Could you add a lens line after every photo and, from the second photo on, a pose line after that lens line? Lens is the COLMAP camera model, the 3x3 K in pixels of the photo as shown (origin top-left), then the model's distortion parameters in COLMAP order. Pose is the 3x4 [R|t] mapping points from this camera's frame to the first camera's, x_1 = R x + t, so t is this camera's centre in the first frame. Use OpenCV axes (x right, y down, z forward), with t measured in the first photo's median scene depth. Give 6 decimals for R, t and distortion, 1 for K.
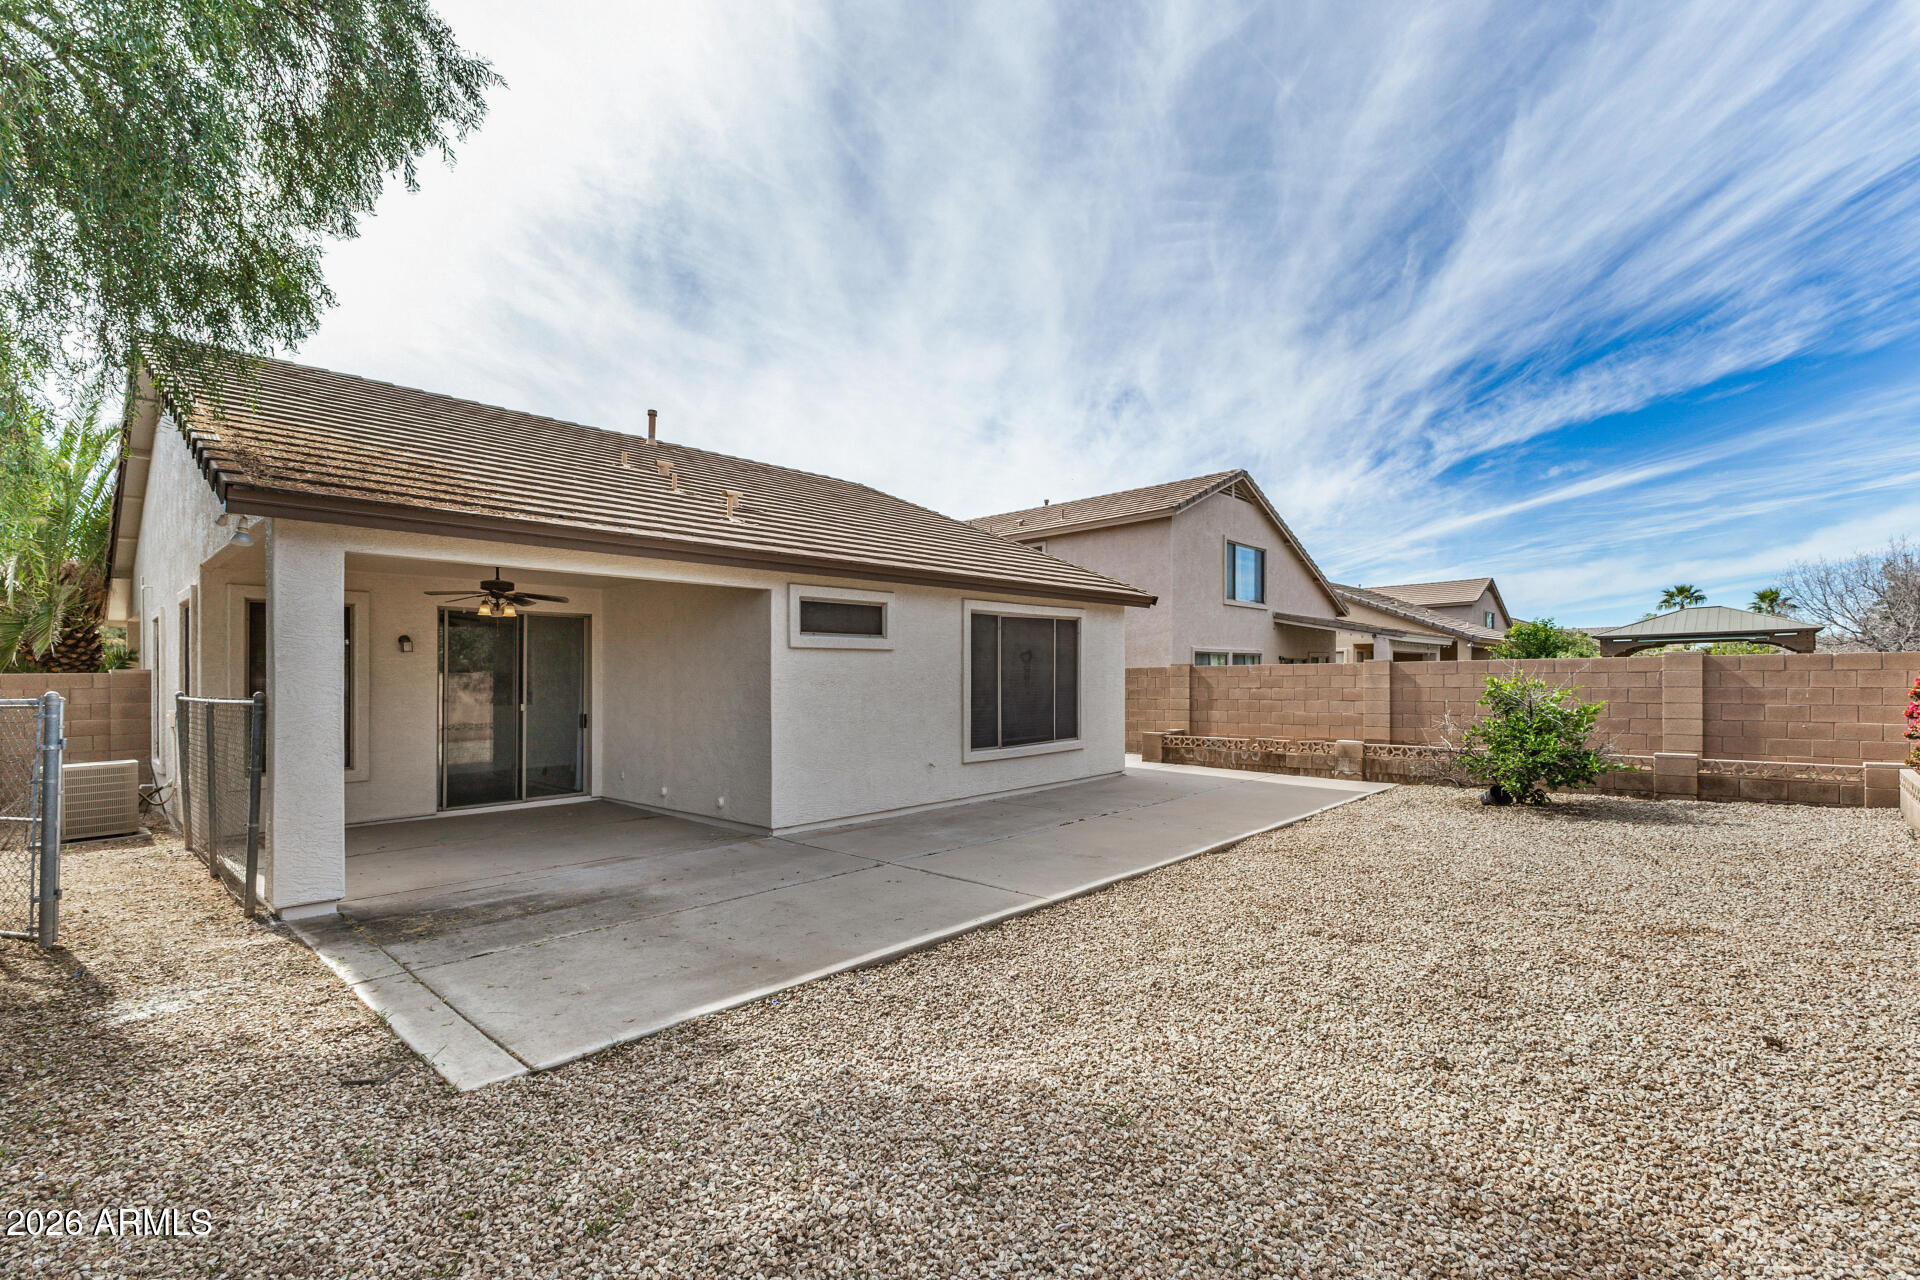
lens RADIAL K [[836.8, 0, 960.9], [0, 836.8, 635.3], [0, 0, 1]] dist [0.002230, 0.000174]
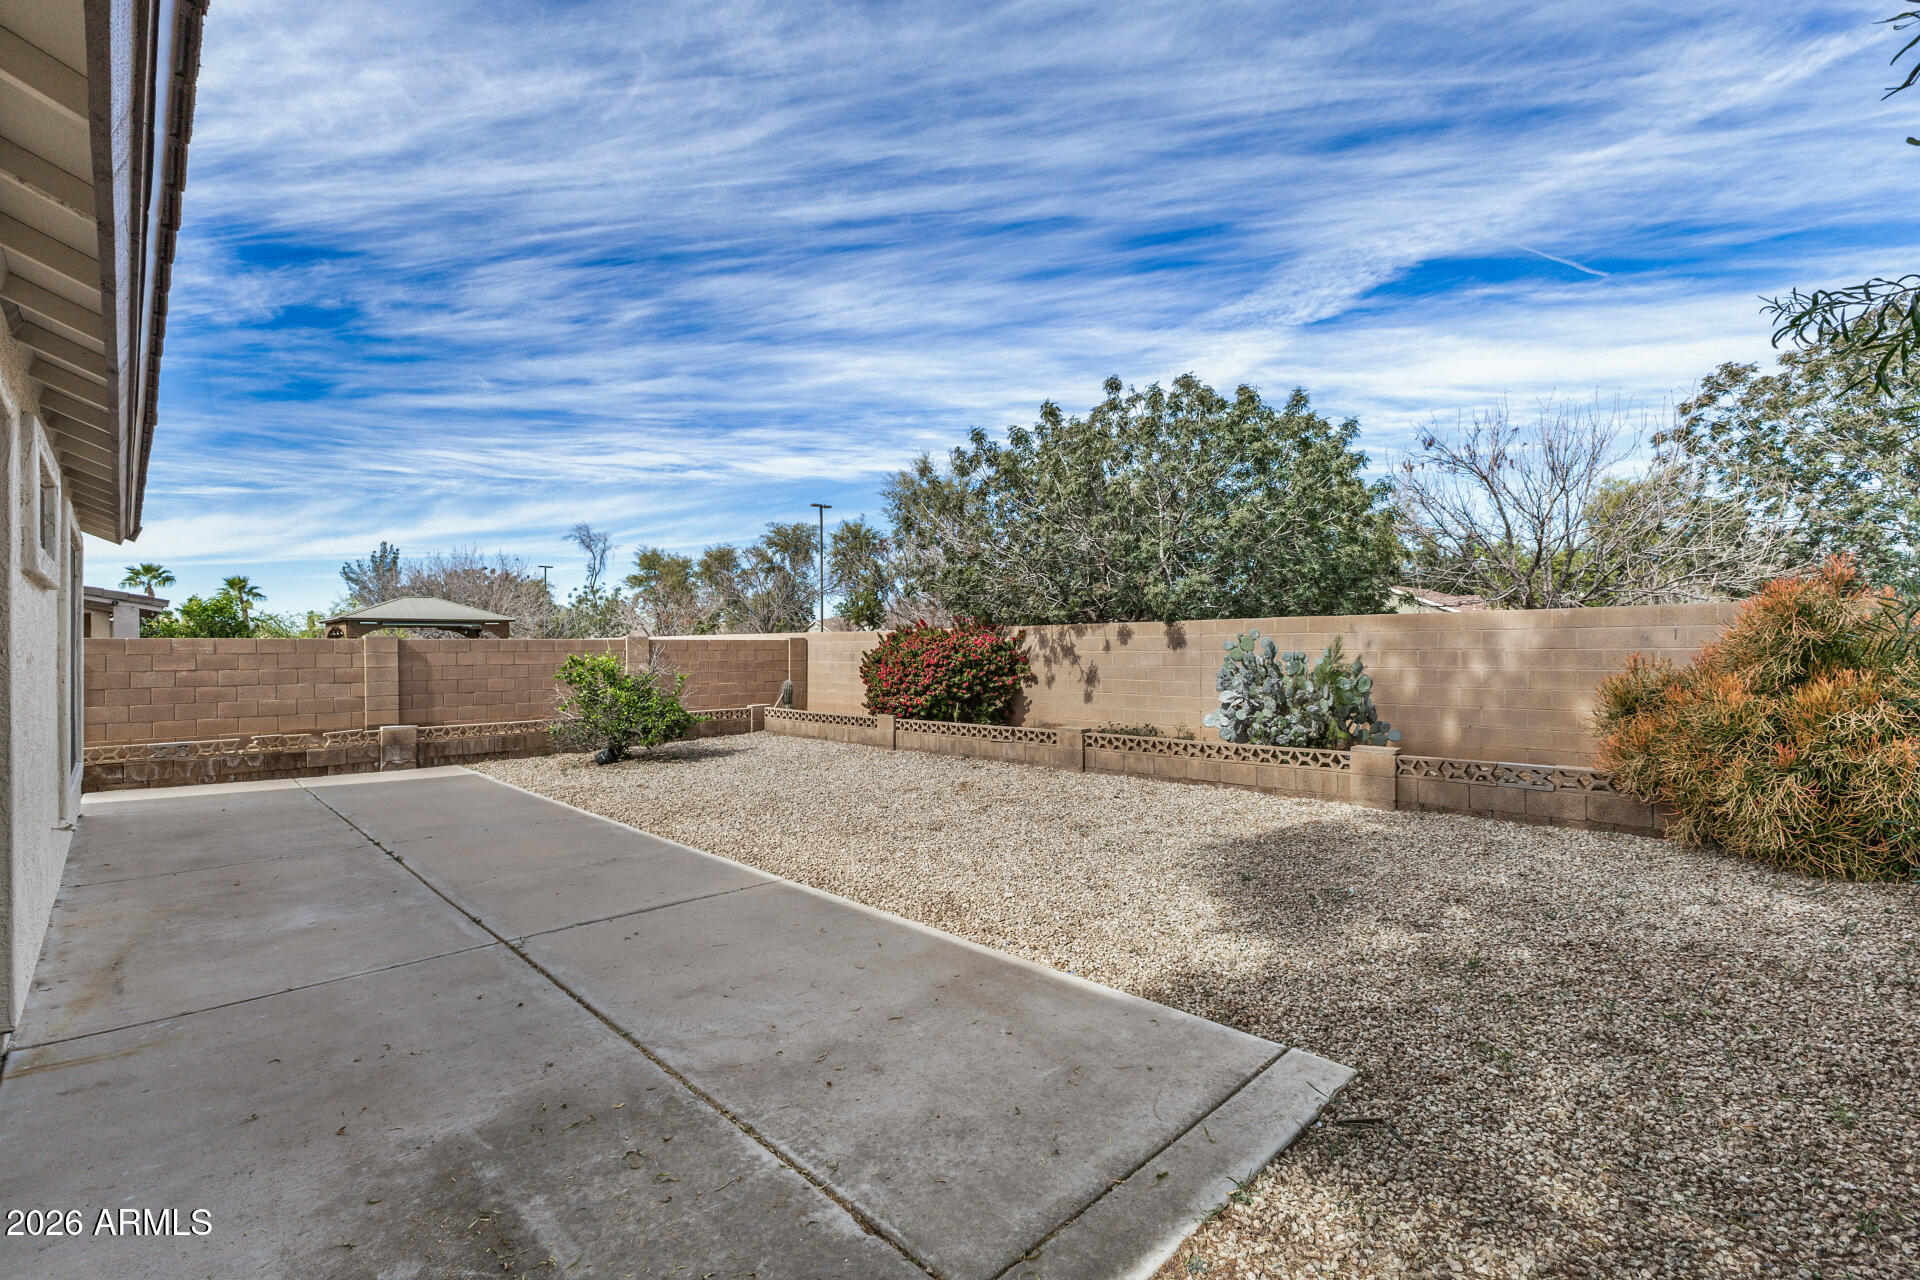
lens RADIAL K [[836.8, 0, 960.9], [0, 836.8, 635.3], [0, 0, 1]] dist [0.002230, 0.000174]
pose [[0.042500, 0.025284, 0.998776, -0.784243], [-0.043991, 0.998758, -0.023411, 0.046549], [-0.998128, -0.042942, 0.043560, 0.710509]]
